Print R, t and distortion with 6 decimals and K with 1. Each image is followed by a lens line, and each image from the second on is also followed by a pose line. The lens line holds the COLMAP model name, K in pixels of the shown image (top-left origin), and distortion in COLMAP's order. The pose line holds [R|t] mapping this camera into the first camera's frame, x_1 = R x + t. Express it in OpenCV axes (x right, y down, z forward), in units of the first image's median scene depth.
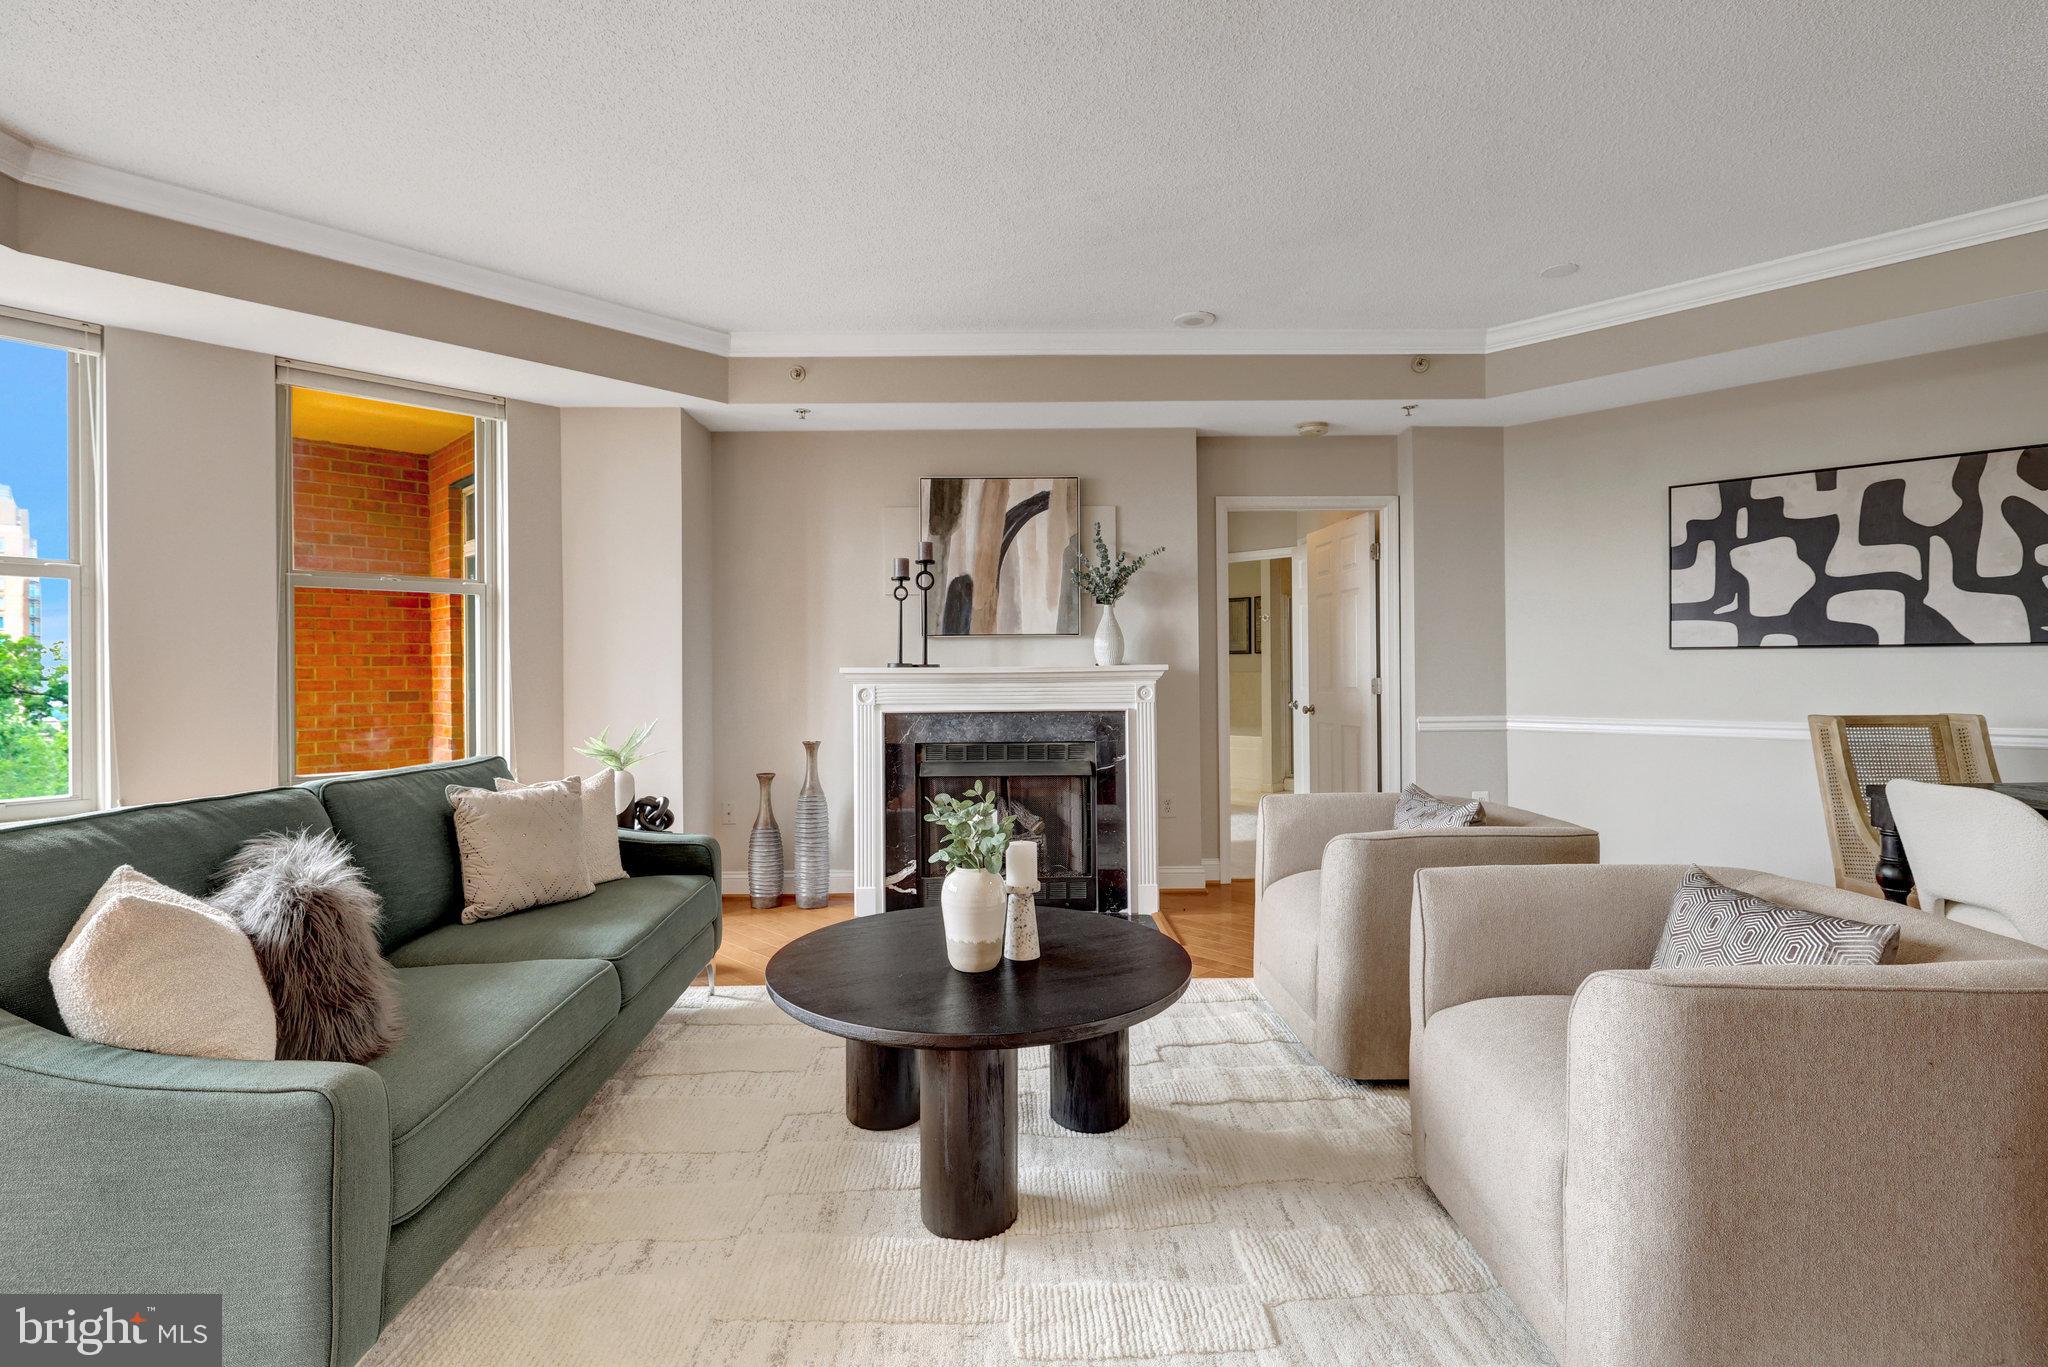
lens RADIAL K [[961.3, 0, 1020.6], [0, 961.3, 668.9], [0, 0, 1]] dist [-0.001893, 0.000282]
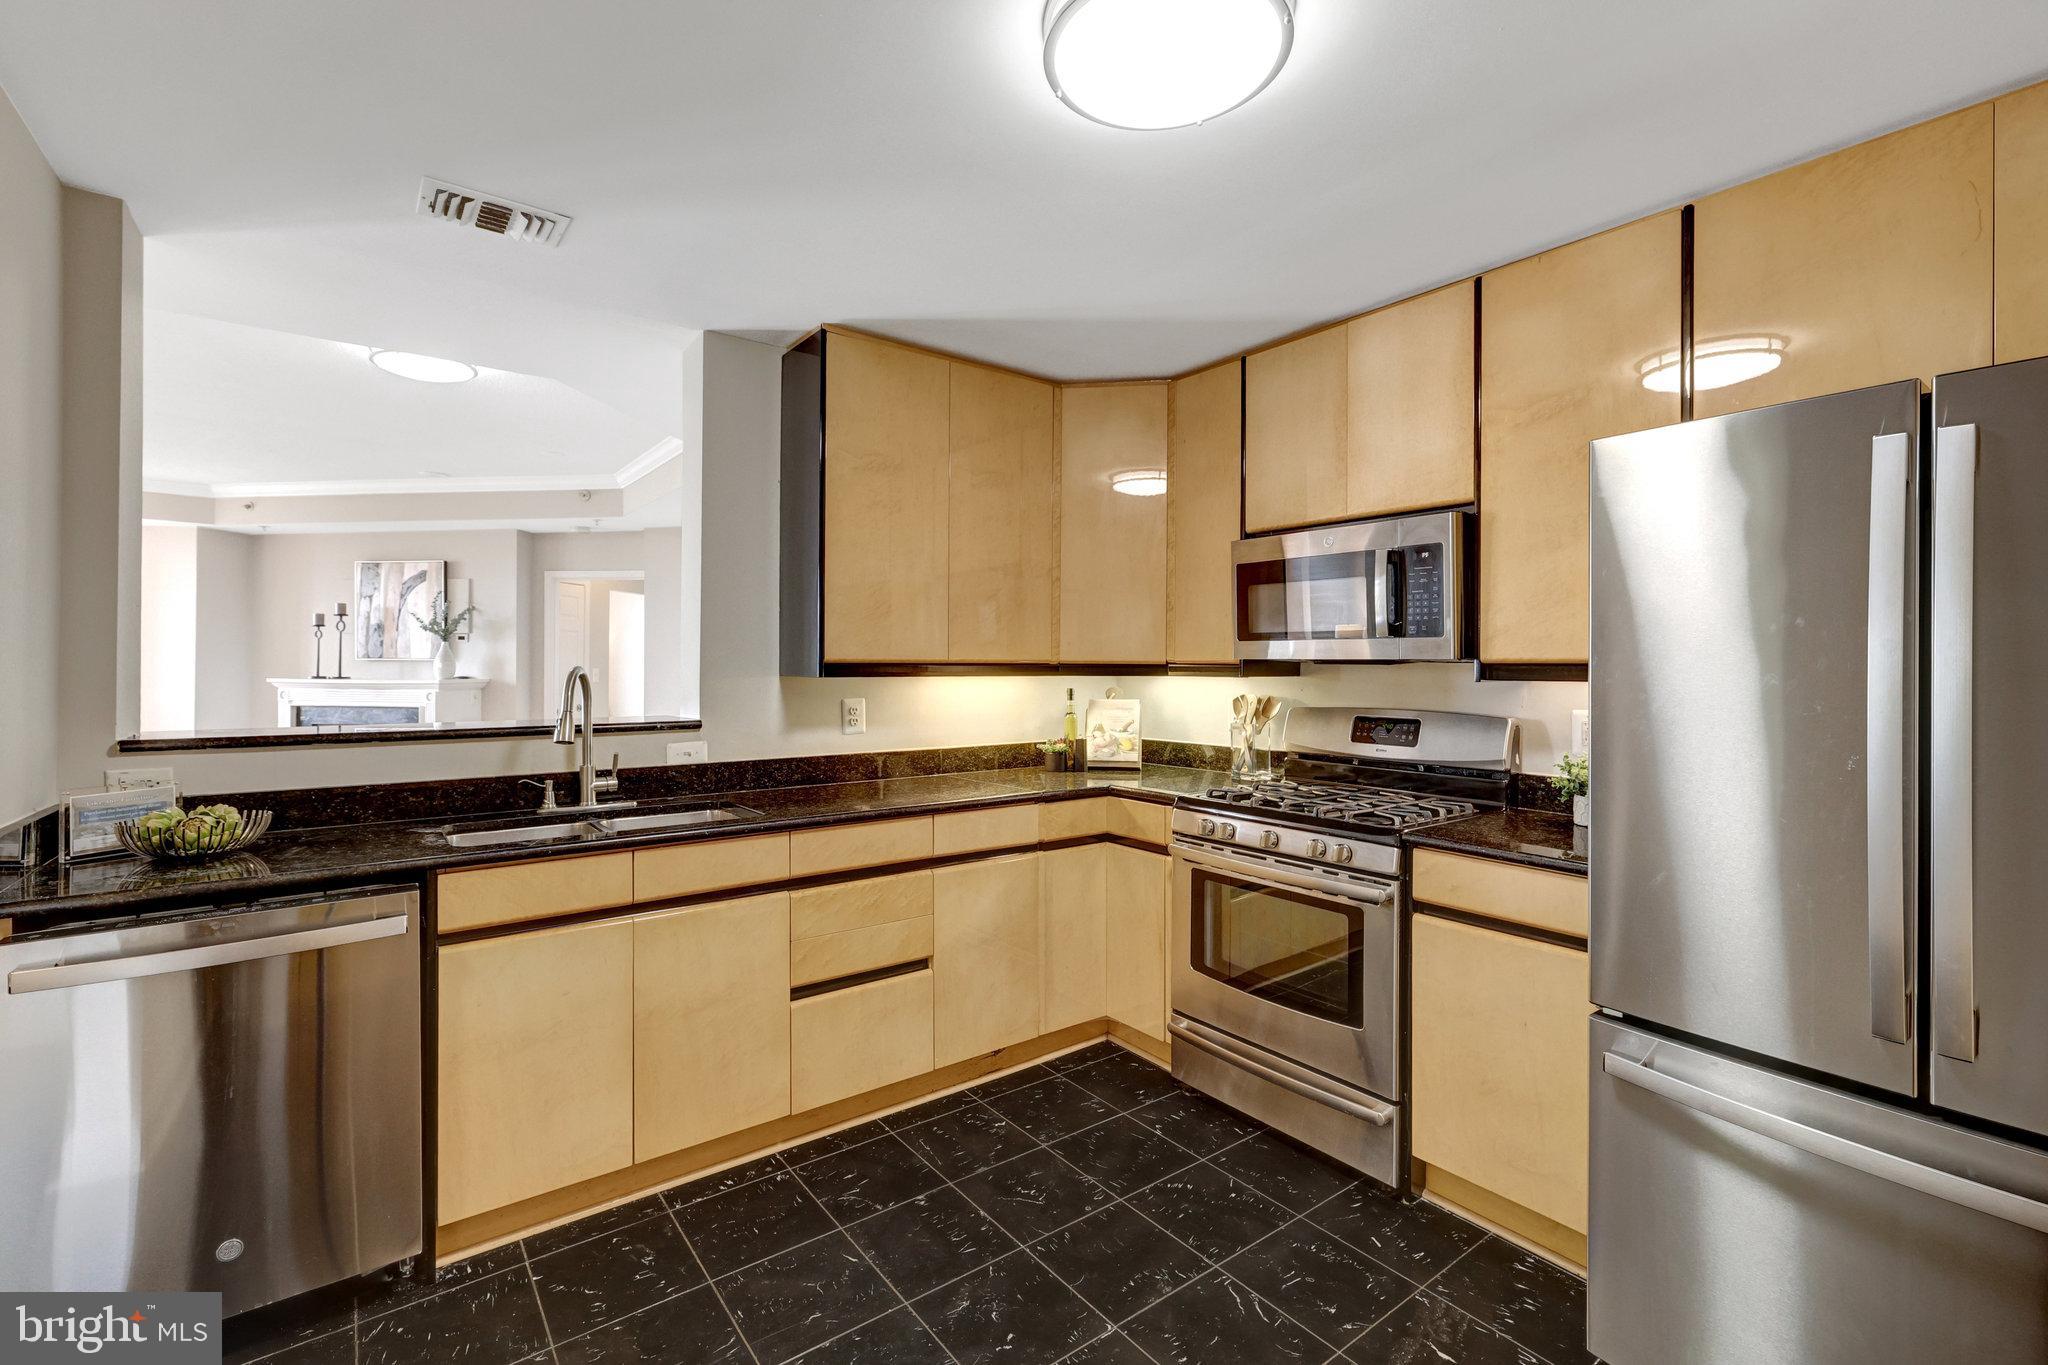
lens RADIAL K [[871.7, 0, 1008.3], [0, 871.7, 666.6], [0, 0, 1]] dist [-0.000594, 0.001077]
pose [[0.989161, 0.016390, -0.145916, 1.330890], [-0.015388, 0.999850, 0.007998, -0.054203], [0.146025, -0.005666, 0.989265, -0.340023]]
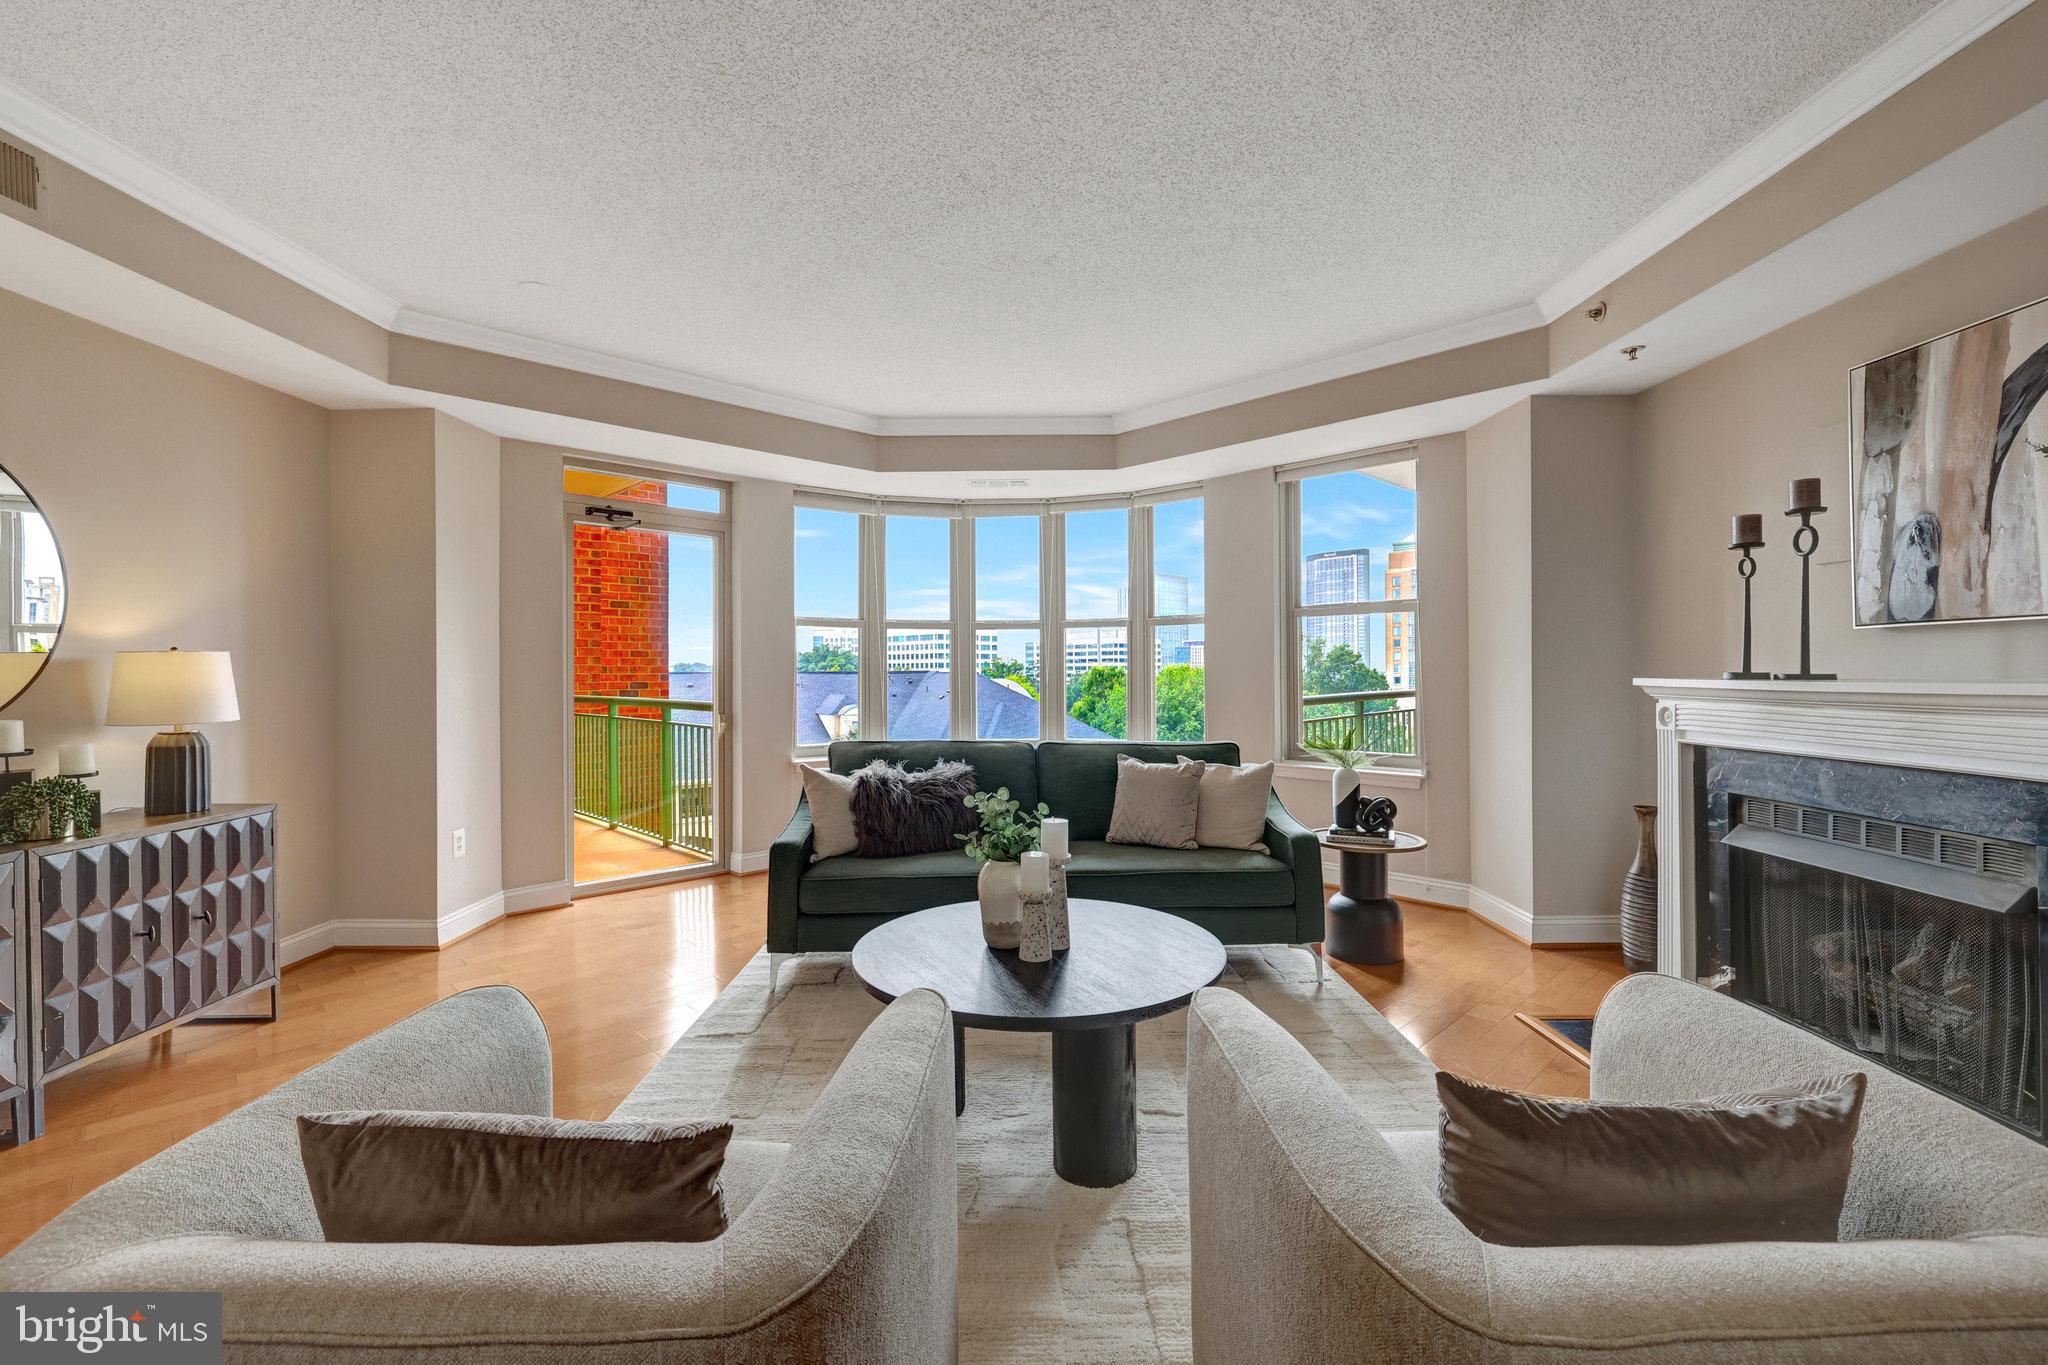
lens RADIAL K [[871.7, 0, 1029.3], [0, 871.7, 667.1], [0, 0, 1]] dist [-0.000594, 0.001077]
pose [[-0.017000, 0.006384, -0.999835, 0.507655], [0.011293, 0.999917, 0.006192, -0.019127], [0.999792, -0.011186, -0.017070, 0.526464]]
